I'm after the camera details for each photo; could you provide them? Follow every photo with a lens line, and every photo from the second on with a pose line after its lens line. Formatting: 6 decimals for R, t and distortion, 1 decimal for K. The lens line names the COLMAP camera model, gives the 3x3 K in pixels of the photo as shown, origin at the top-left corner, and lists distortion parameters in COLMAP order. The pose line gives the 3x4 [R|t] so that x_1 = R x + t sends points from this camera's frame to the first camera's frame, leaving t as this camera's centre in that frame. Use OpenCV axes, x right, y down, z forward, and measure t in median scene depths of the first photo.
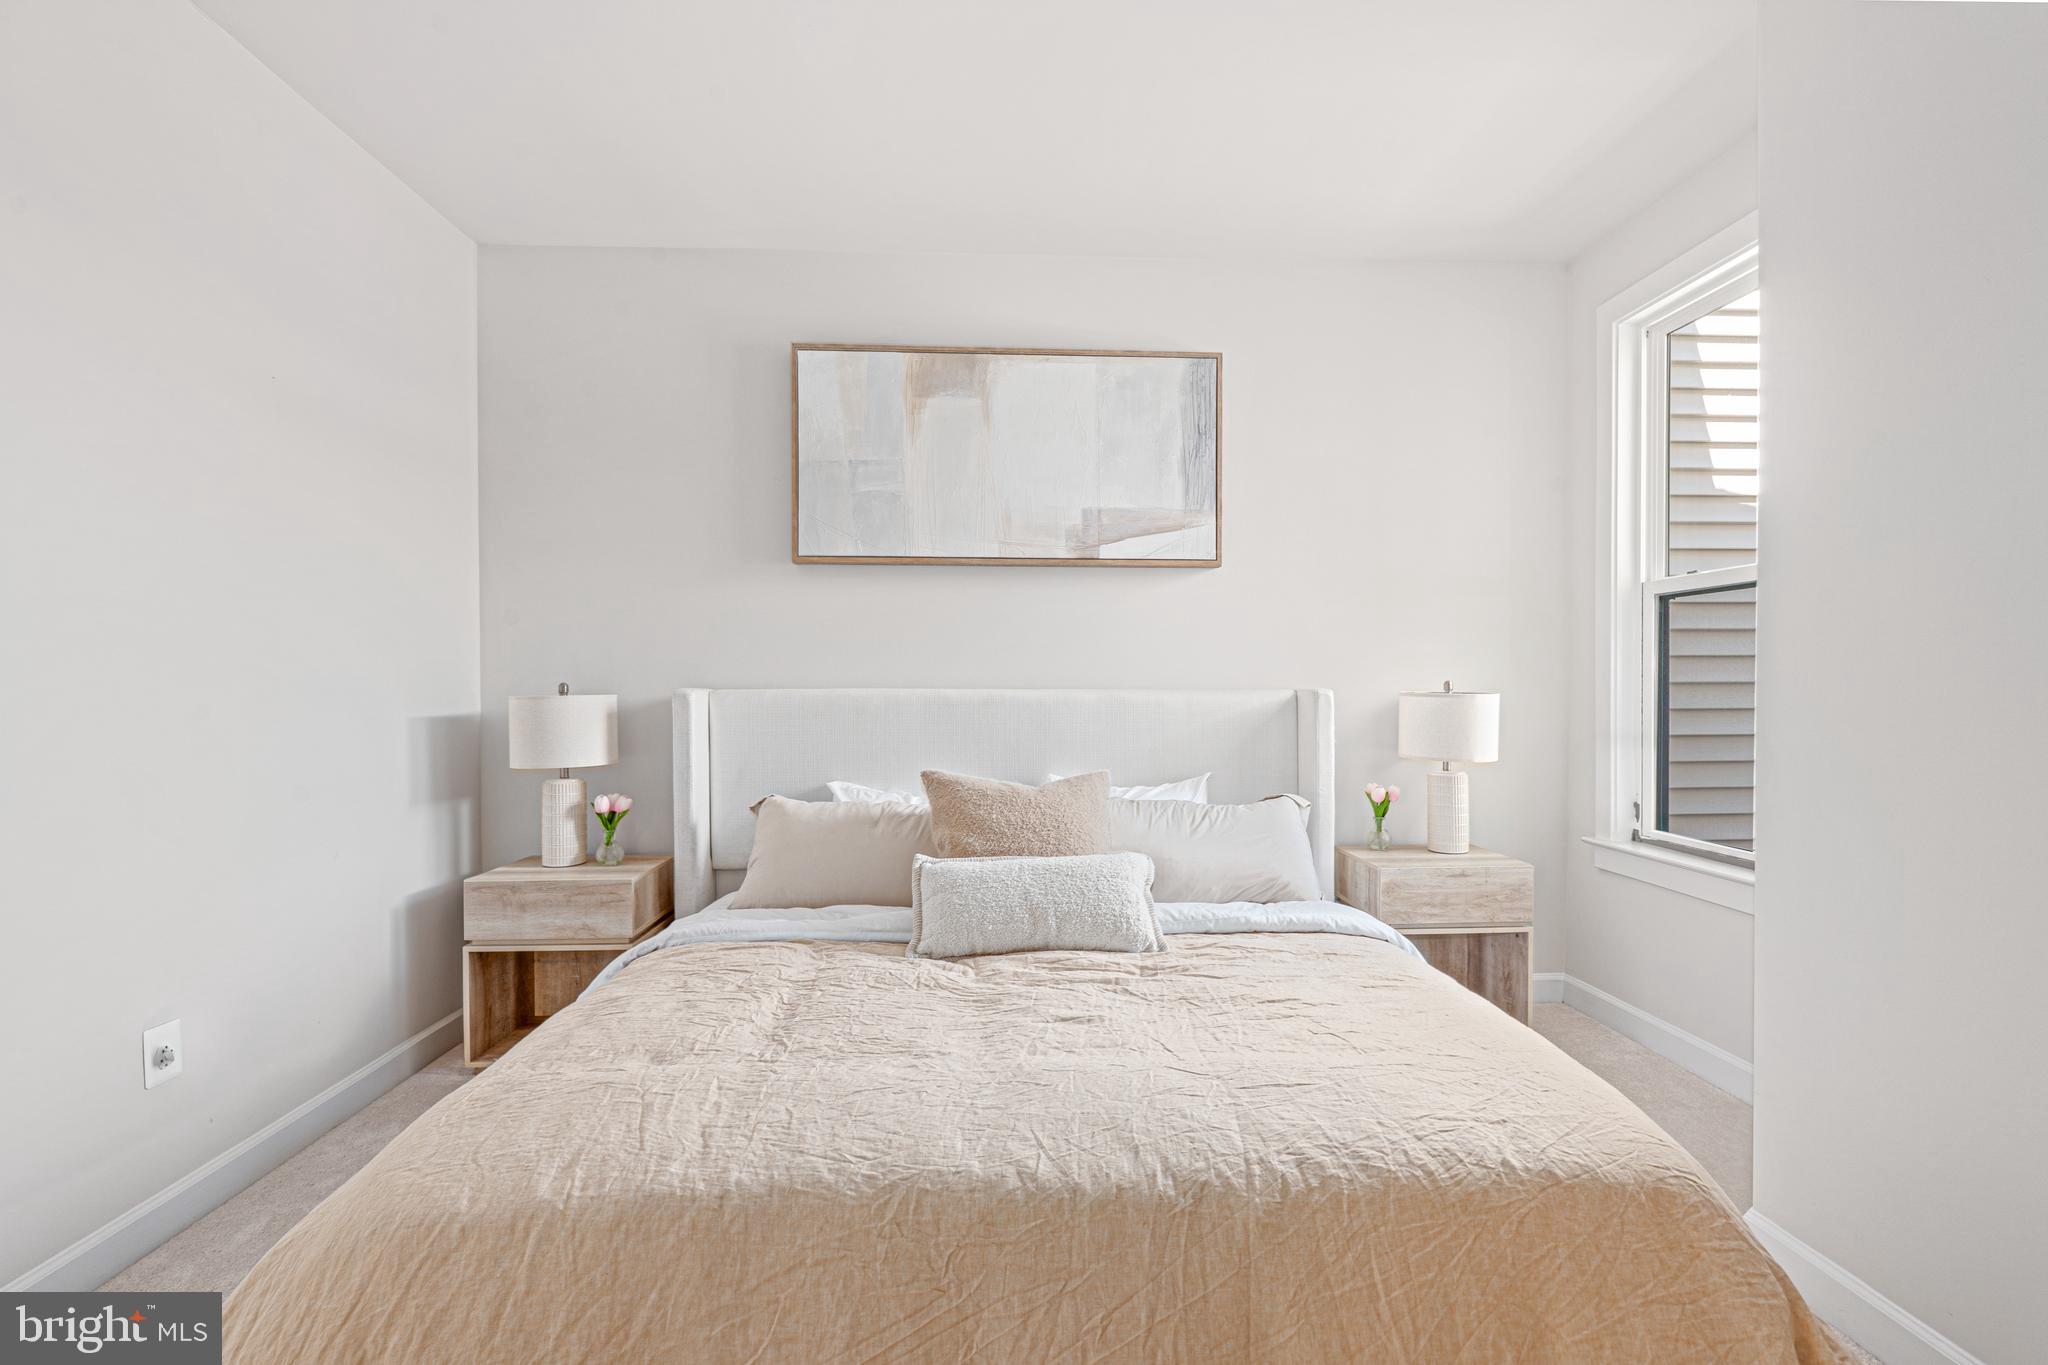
lens RADIAL K [[914.0, 0, 1035.1], [0, 914.0, 699.4], [0, 0, 1]] dist [-0.001228, -0.001001]
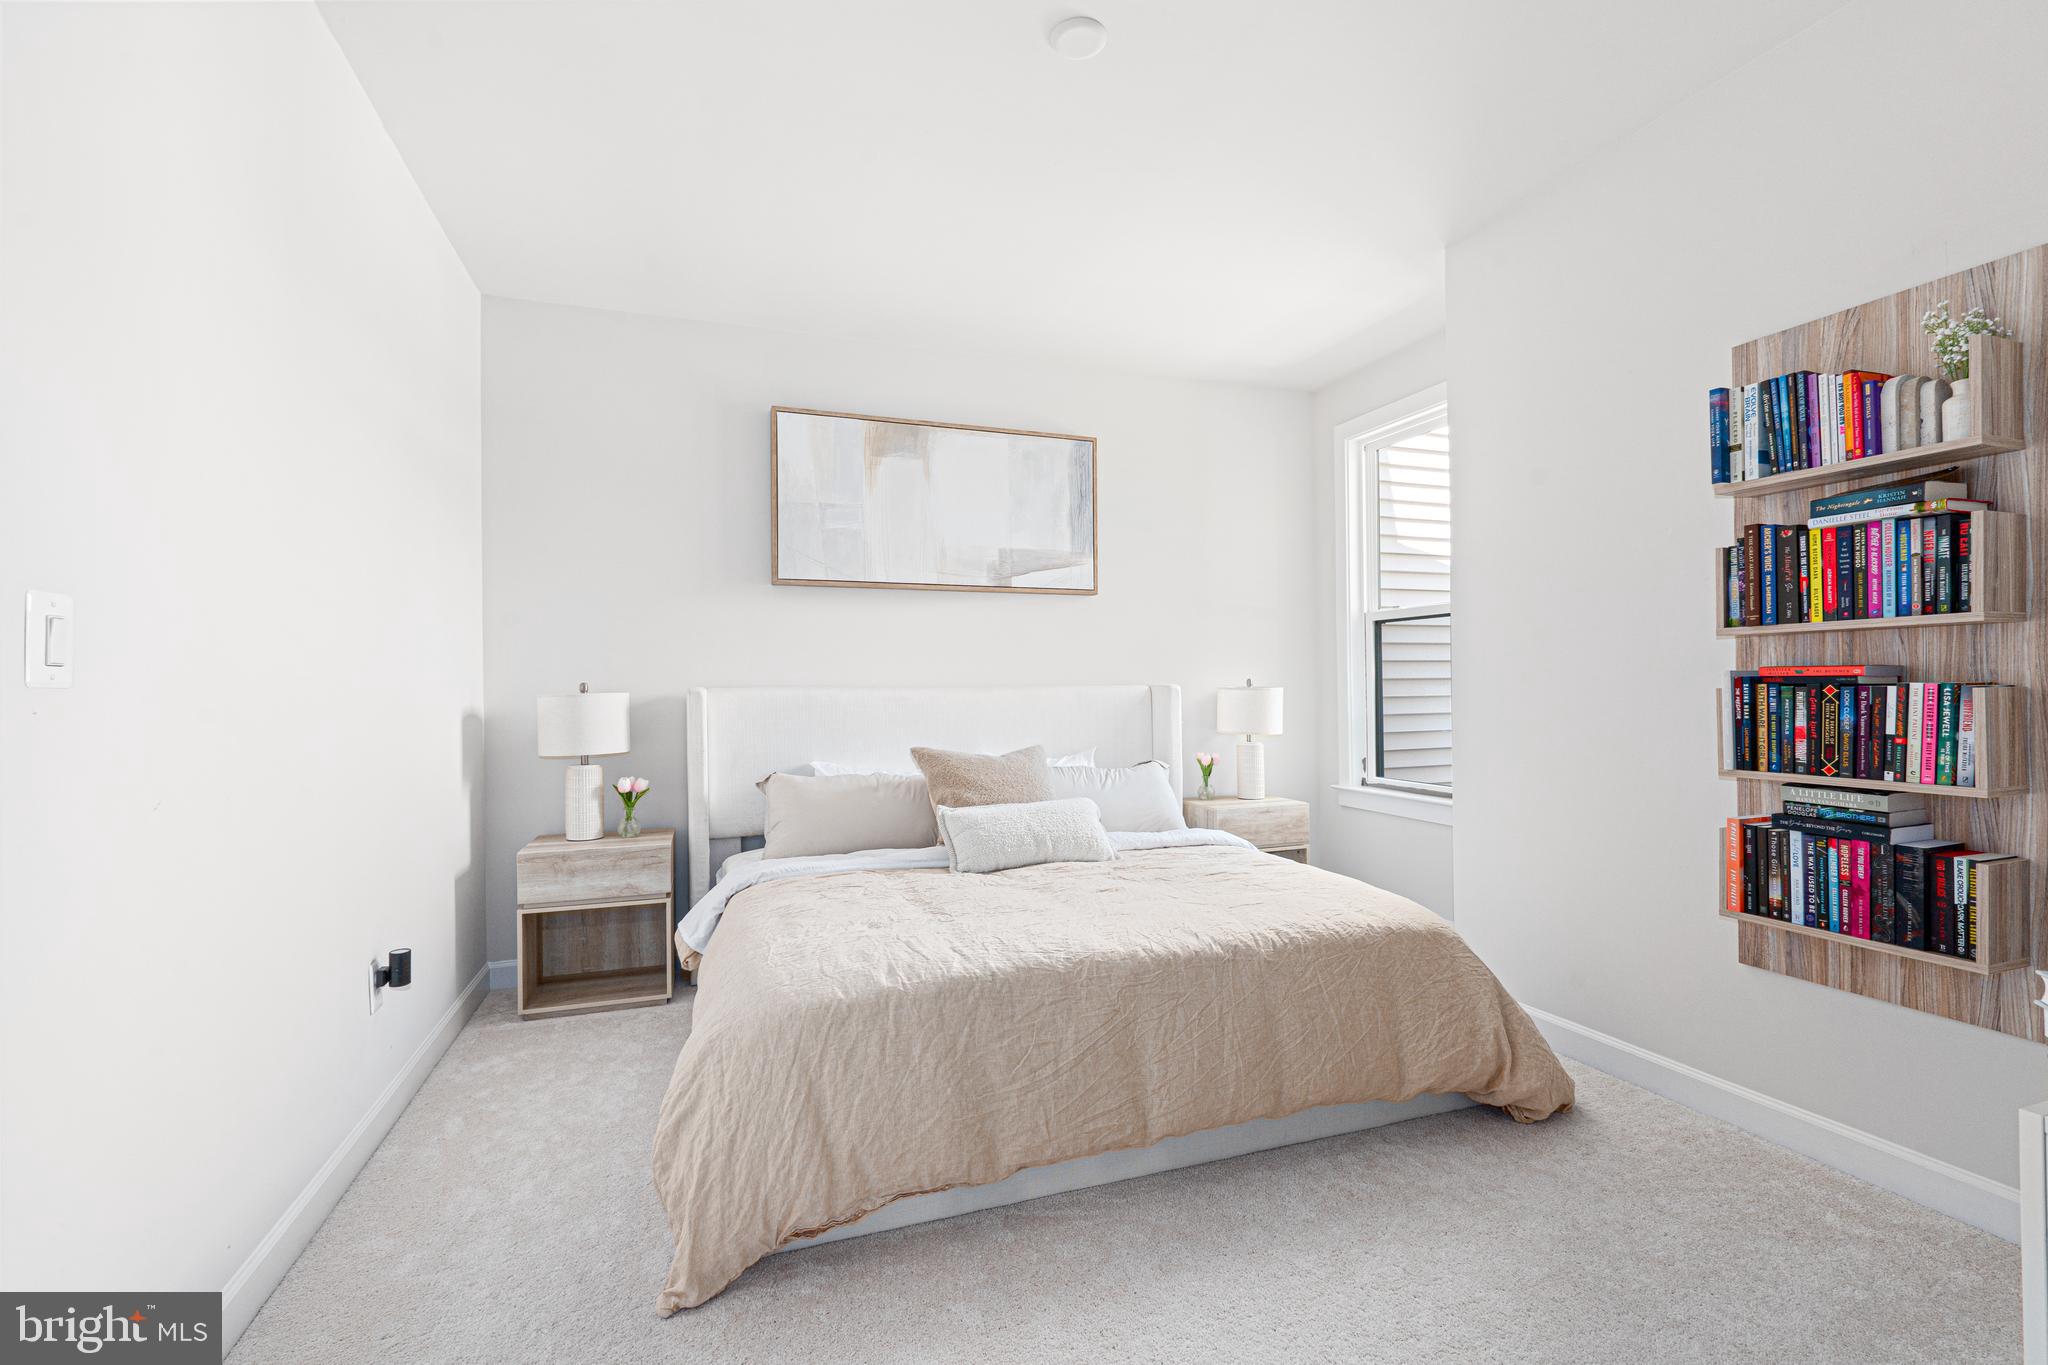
lens RADIAL K [[914.0, 0, 1017.5], [0, 914.0, 681.6], [0, 0, 1]] dist [-0.001228, -0.001001]
pose [[0.958107, -0.004568, 0.286375, -0.323338], [0.010581, 0.999755, -0.019451, 0.008838], [-0.286216, 0.021666, 0.957920, -0.281424]]
